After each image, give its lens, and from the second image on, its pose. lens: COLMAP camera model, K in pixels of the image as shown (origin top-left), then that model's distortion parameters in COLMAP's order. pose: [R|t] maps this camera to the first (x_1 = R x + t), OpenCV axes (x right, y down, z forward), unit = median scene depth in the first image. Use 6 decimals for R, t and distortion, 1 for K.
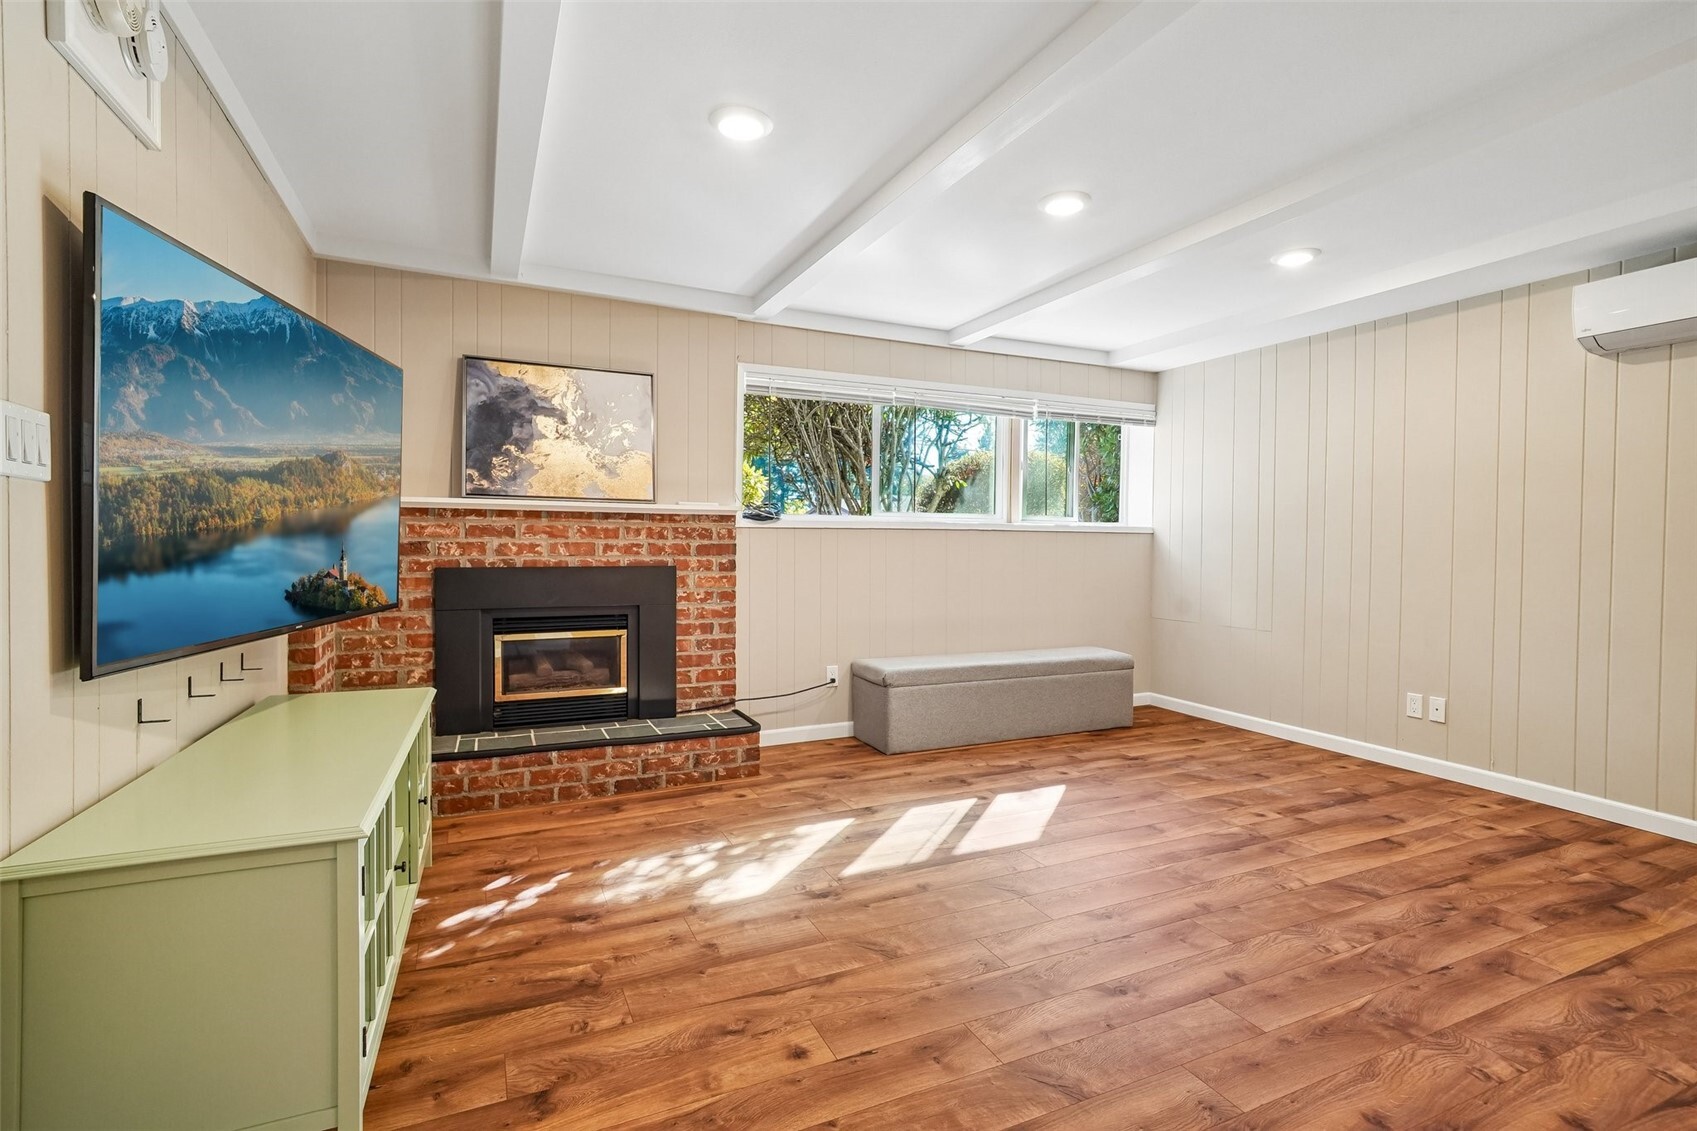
lens RADIAL K [[800.3, 0, 854.2], [0, 800.3, 558.7], [0, 0, 1]] dist [-0.008672, 0.005815]
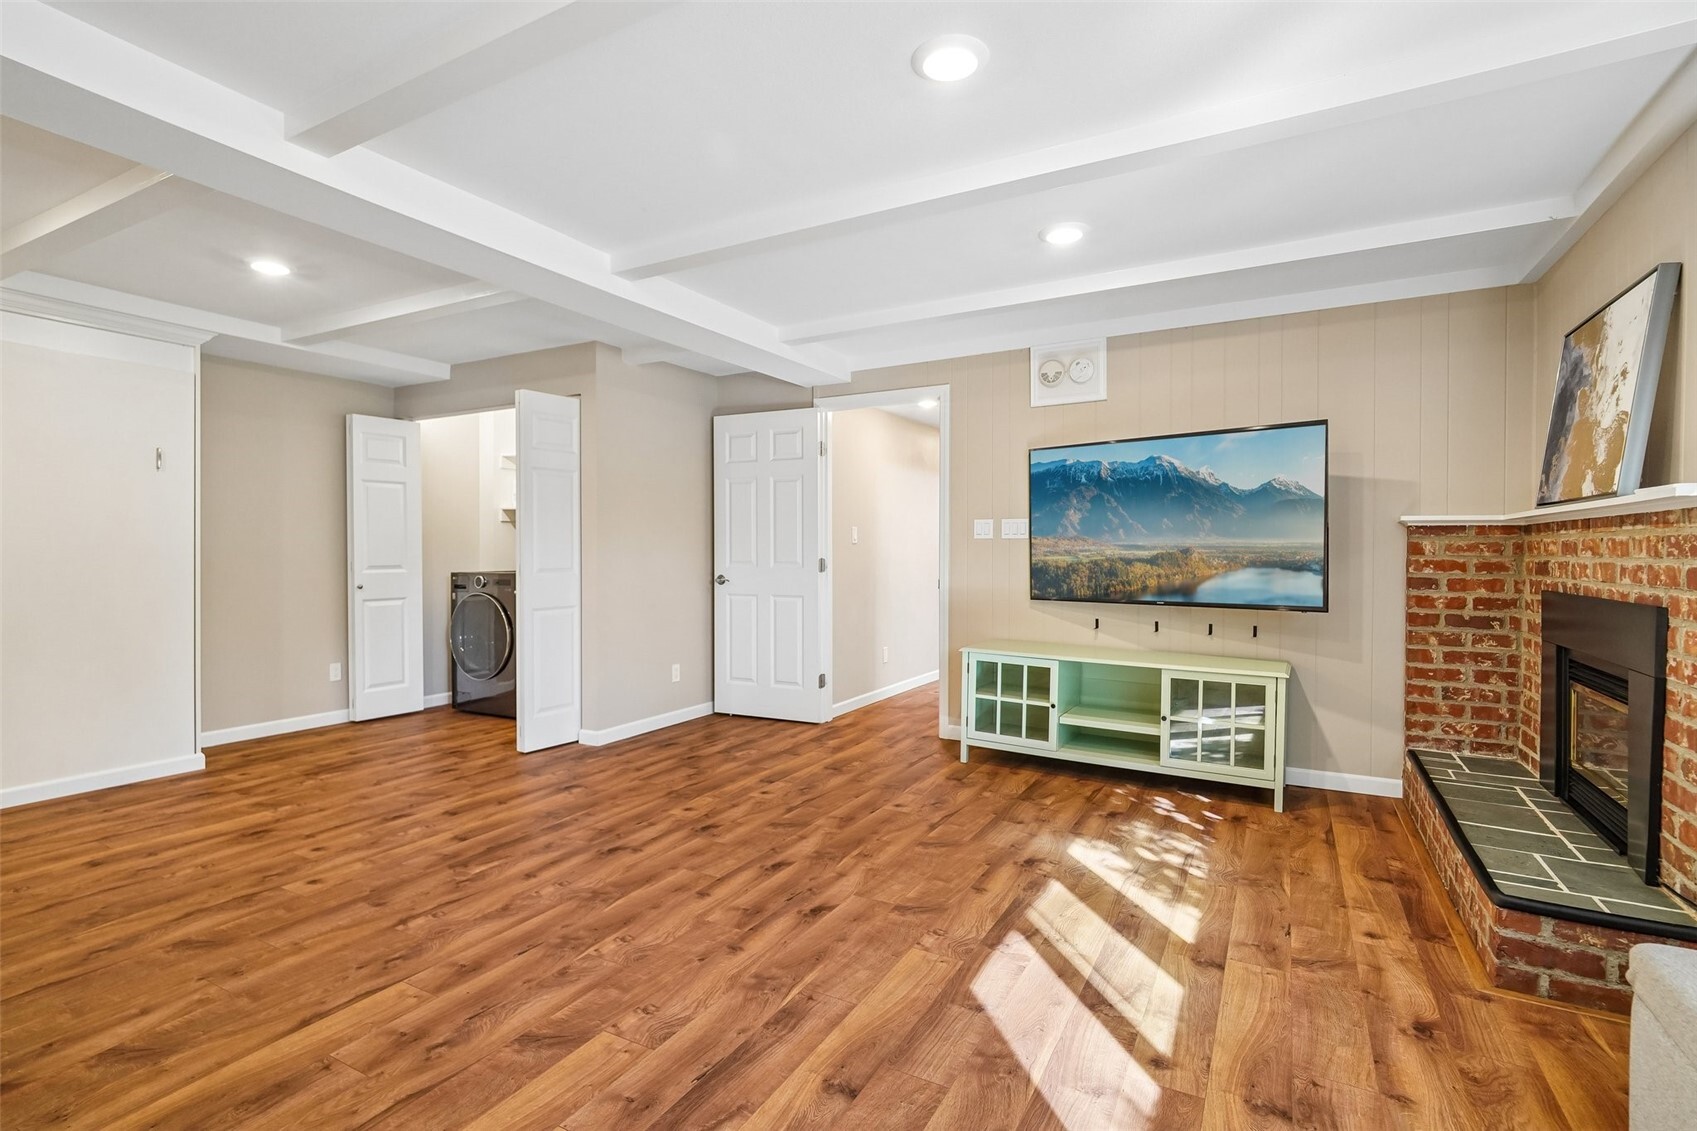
lens RADIAL K [[800.3, 0, 845.2], [0, 800.3, 561.6], [0, 0, 1]] dist [-0.008672, 0.005815]
pose [[-0.812787, -0.000856, -0.582560, 0.642164], [-0.020302, 0.999433, 0.026857, -0.030080], [0.582207, 0.033657, -0.812344, 1.332056]]
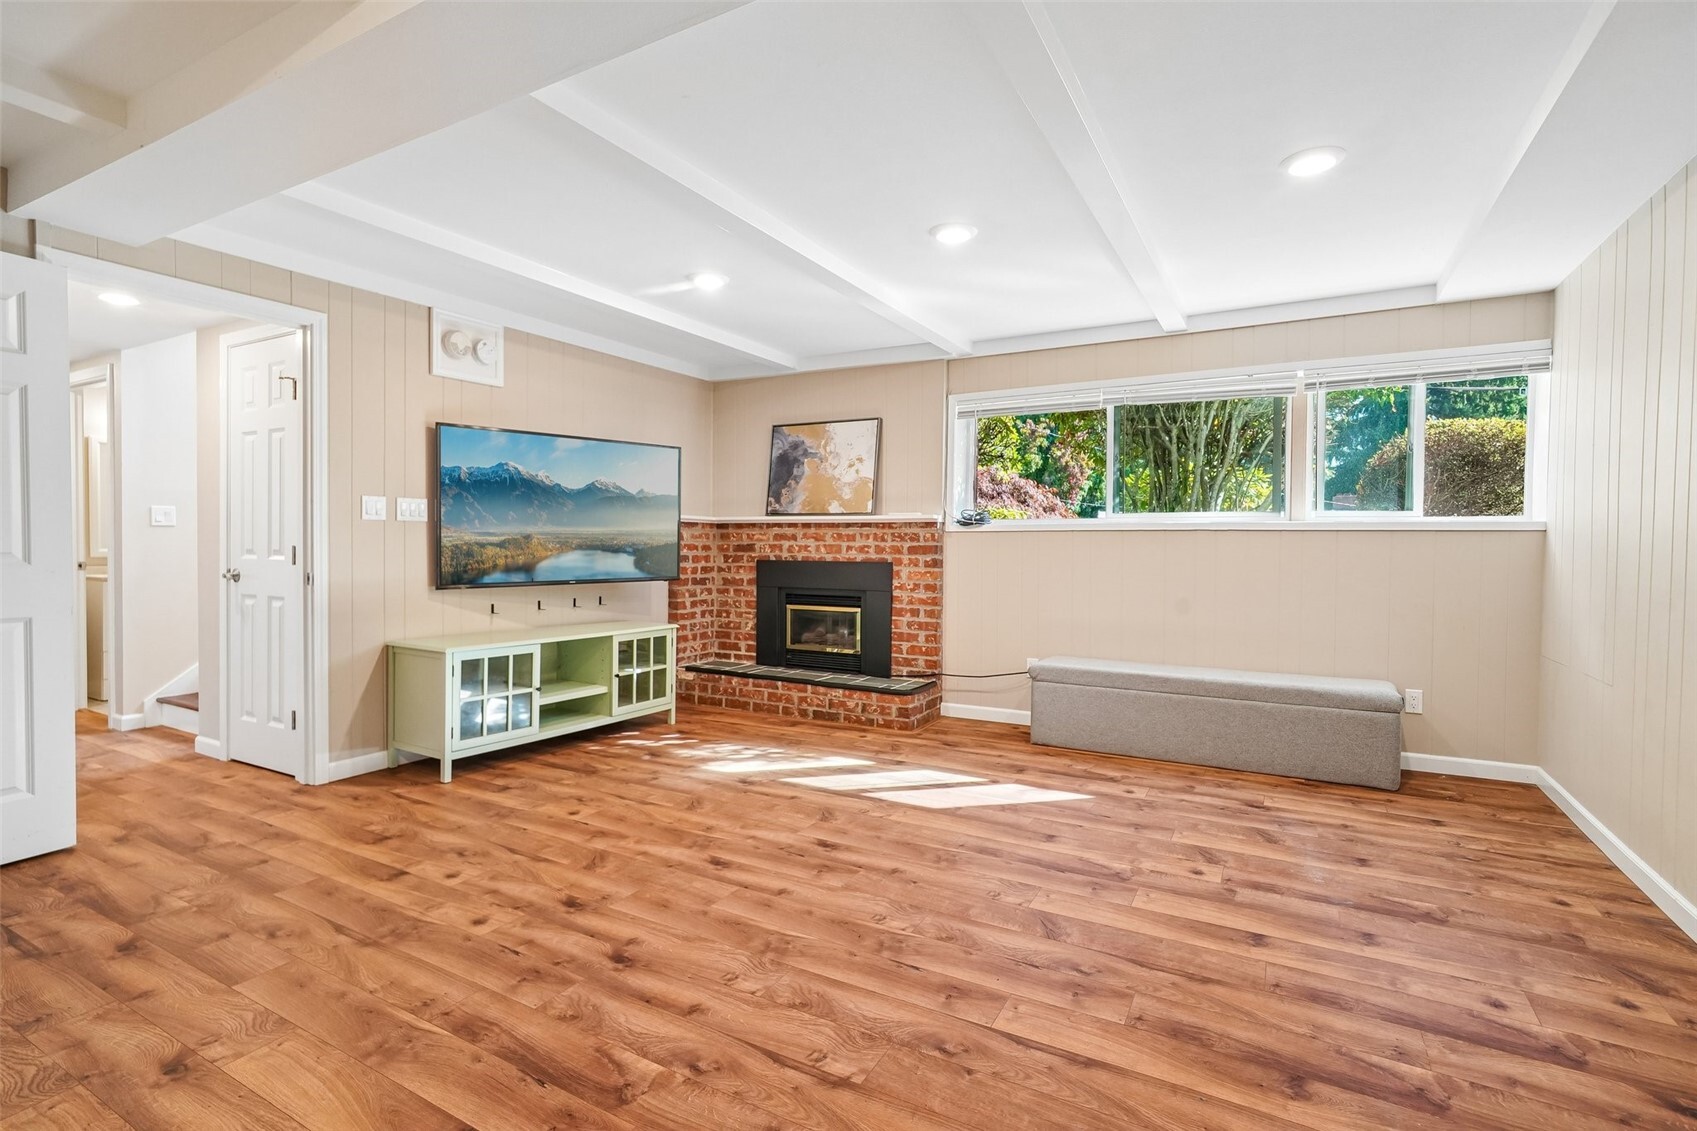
lens RADIAL K [[800.3, 0, 844.7], [0, 800.3, 558.1], [0, 0, 1]] dist [-0.008672, 0.005815]
pose [[0.579832, 0.010970, -0.814662, 0.946667], [-0.019187, 0.999816, -0.000192, 0.004651], [0.814510, 0.015742, 0.579936, 0.218713]]
